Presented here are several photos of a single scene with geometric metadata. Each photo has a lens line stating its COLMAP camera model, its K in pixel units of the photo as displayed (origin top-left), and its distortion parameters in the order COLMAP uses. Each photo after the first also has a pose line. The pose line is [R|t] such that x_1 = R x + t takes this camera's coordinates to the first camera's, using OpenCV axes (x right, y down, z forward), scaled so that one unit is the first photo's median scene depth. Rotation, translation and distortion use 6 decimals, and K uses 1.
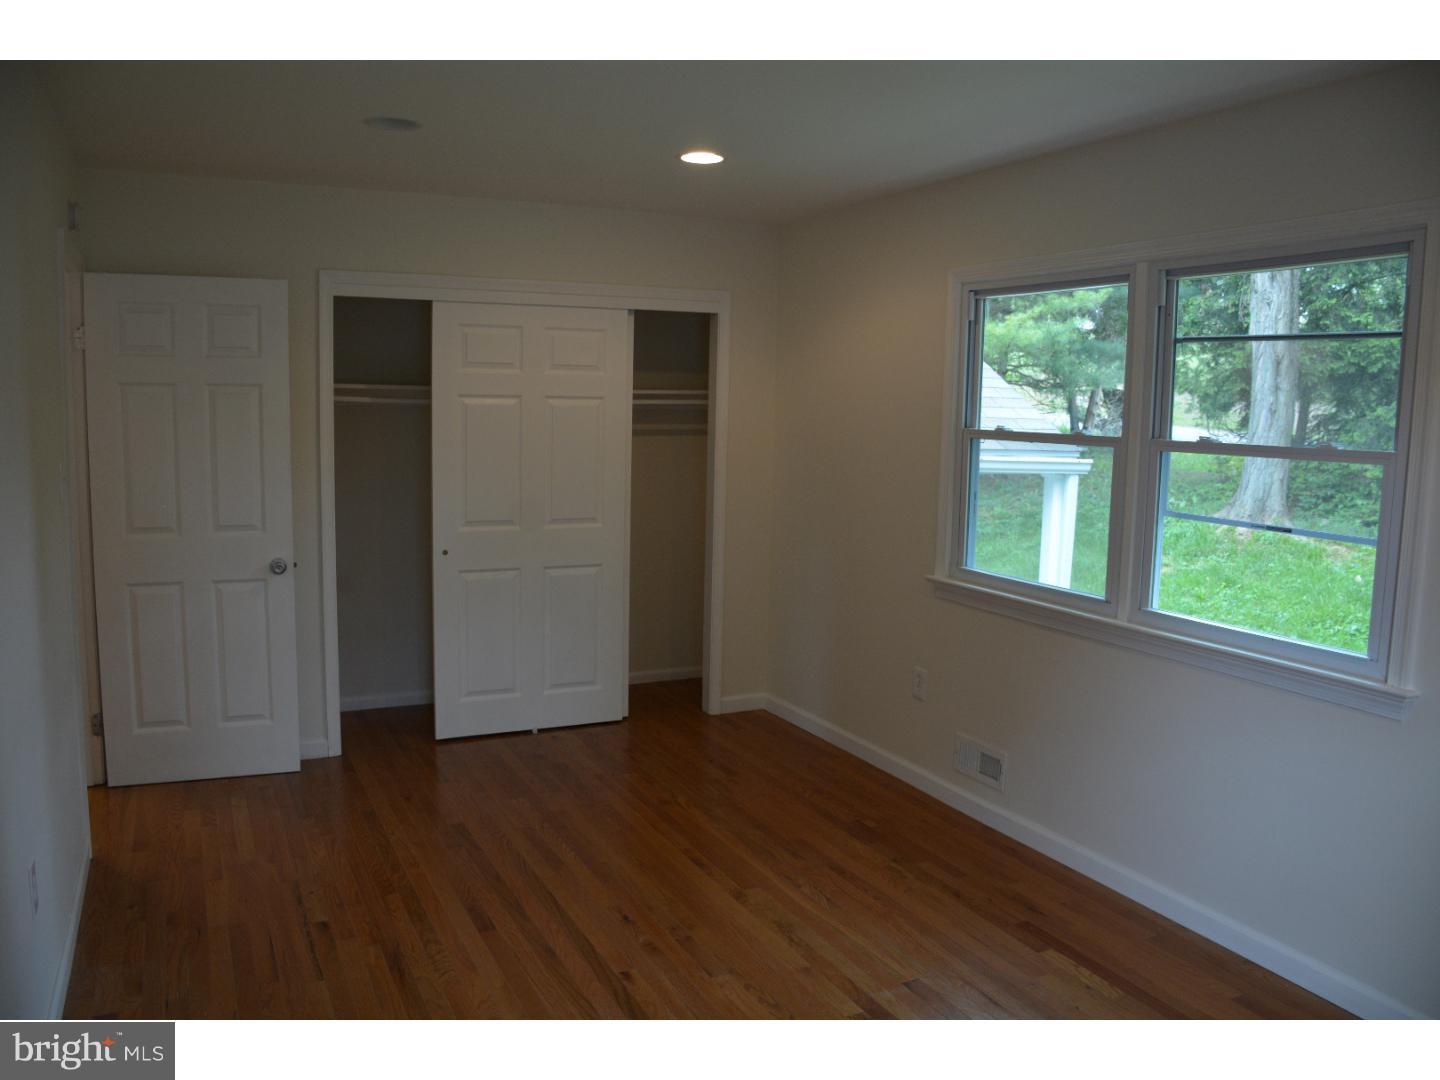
lens RADIAL K [[1166.3, 0, 720.0], [0, 1166.3, 540.0], [0, 0, 1]] dist [-0.111596, 0.088852]
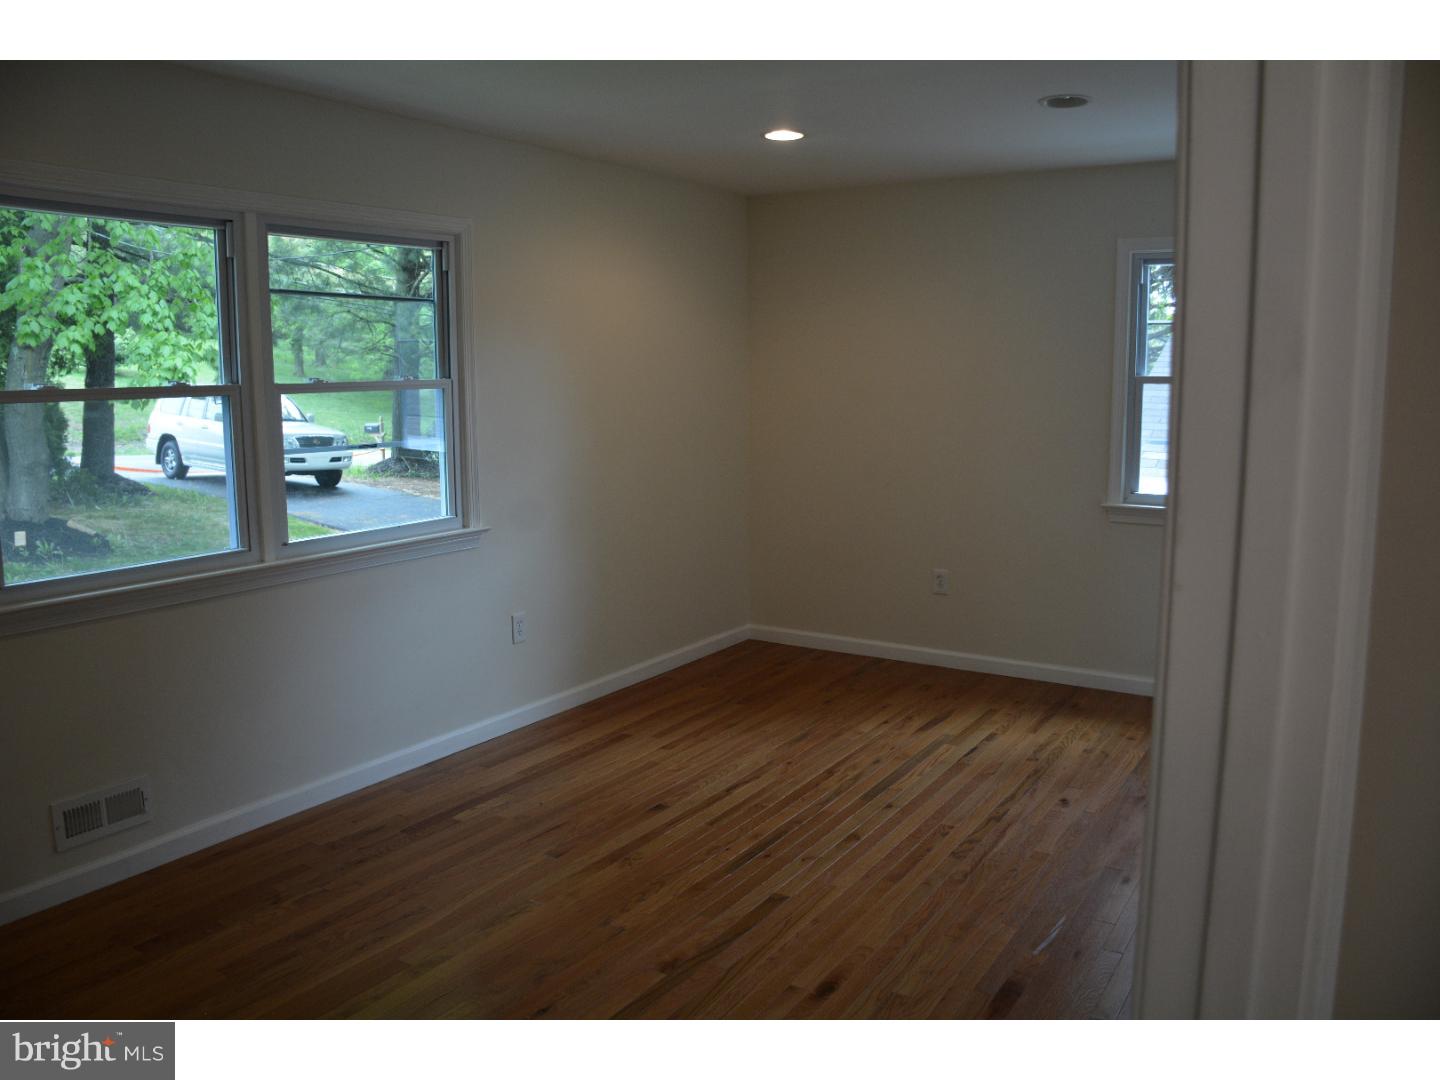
lens RADIAL K [[1166.3, 0, 720.0], [0, 1166.3, 540.0], [0, 0, 1]] dist [-0.111596, 0.088852]
pose [[-0.535038, -0.140326, 0.833092, -0.712115], [0.092715, 0.970400, 0.222999, -0.138498], [-0.839725, 0.196553, -0.506190, 1.165338]]
